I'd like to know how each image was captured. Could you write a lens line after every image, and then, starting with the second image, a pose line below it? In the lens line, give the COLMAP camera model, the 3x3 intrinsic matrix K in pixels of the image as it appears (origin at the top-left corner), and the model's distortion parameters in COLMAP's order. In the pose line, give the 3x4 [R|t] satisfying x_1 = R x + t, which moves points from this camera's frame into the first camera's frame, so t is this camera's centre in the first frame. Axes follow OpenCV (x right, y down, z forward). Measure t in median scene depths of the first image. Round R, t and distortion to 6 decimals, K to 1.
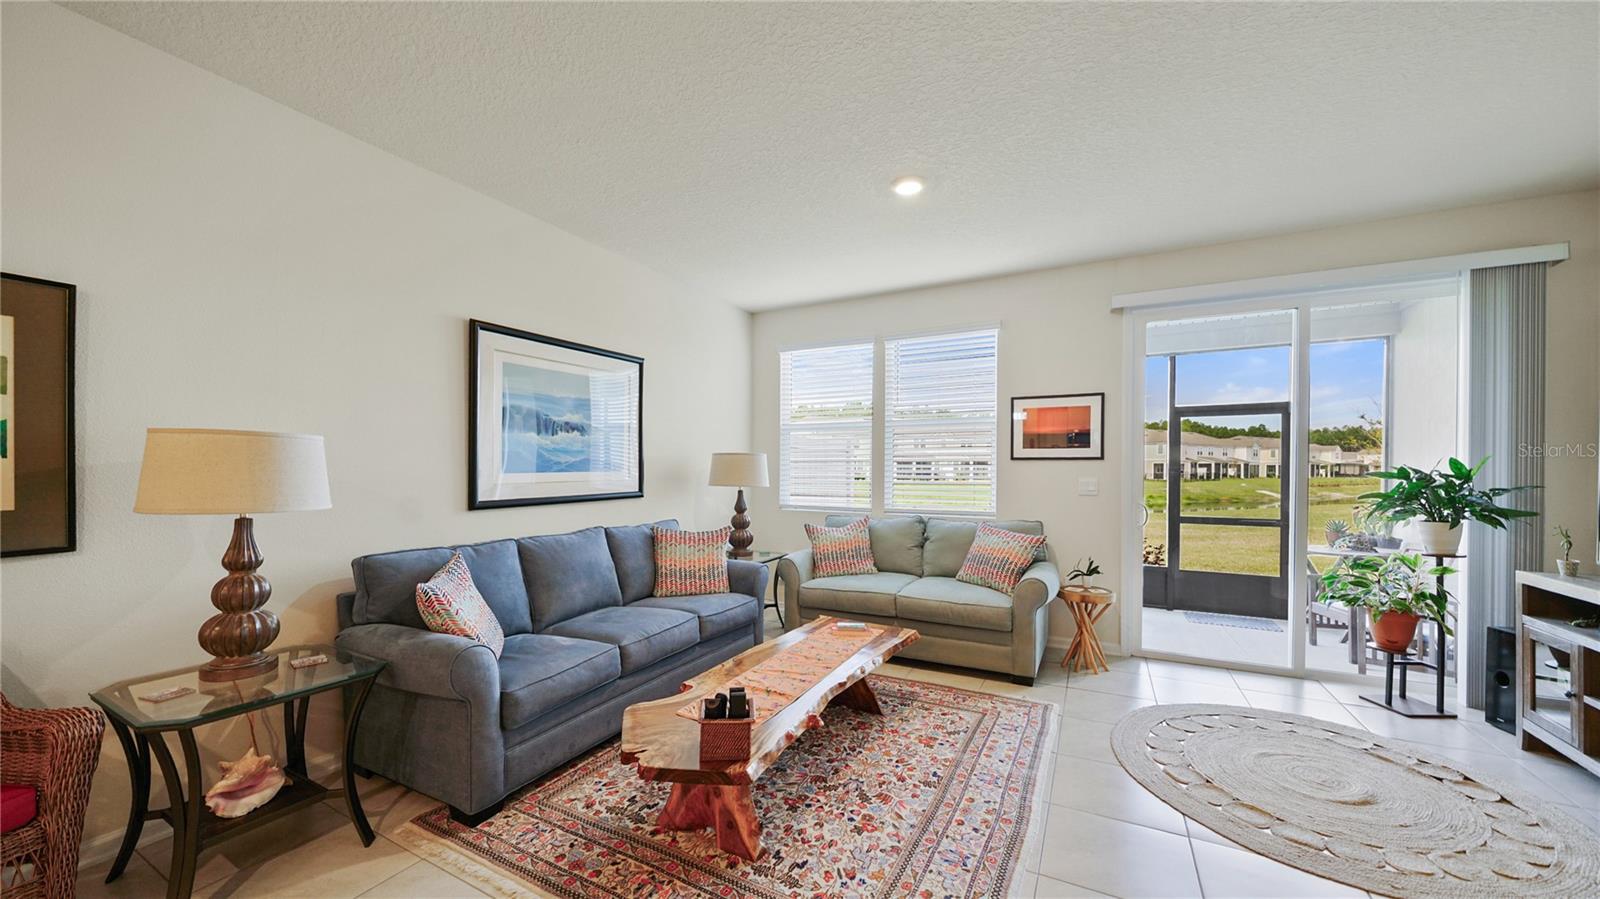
lens RADIAL K [[576.6, 0, 788.4], [0, 576.6, 473.8], [0, 0, 1]] dist [-0.000359, -0.002742]
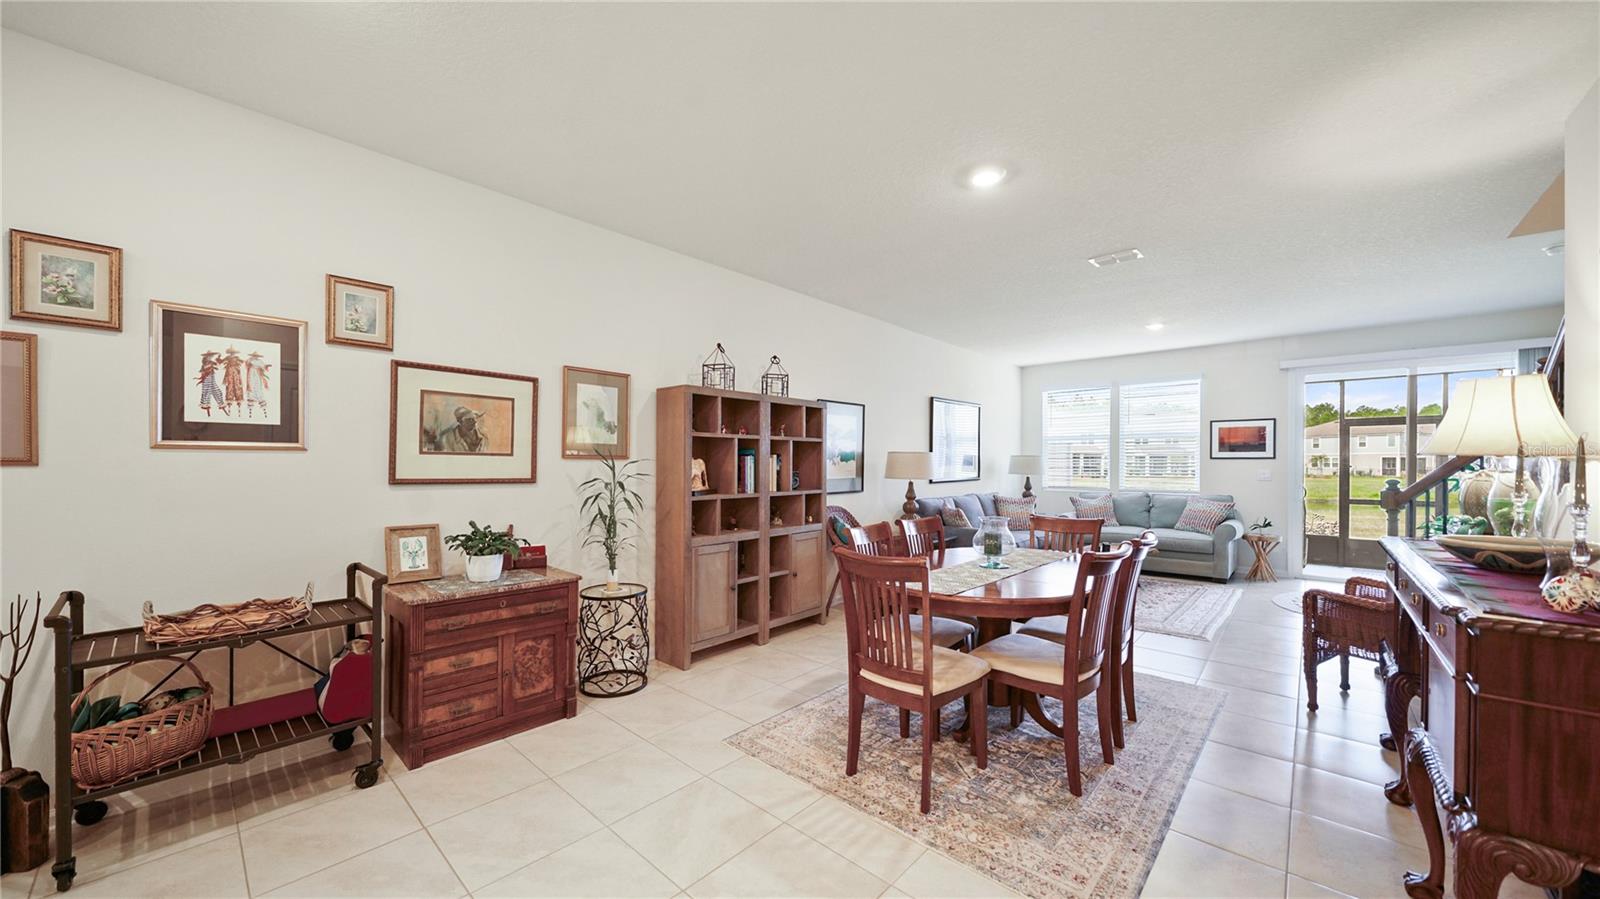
lens RADIAL K [[565.9, 0, 791.0], [0, 565.9, 466.8], [0, 0, 1]] dist [-0.001013, -0.000211]
pose [[0.969159, 0.001086, -0.246433, -0.500833], [-0.001914, 0.999993, -0.003120, 0.007835], [0.246428, 0.003495, 0.969155, -1.145486]]
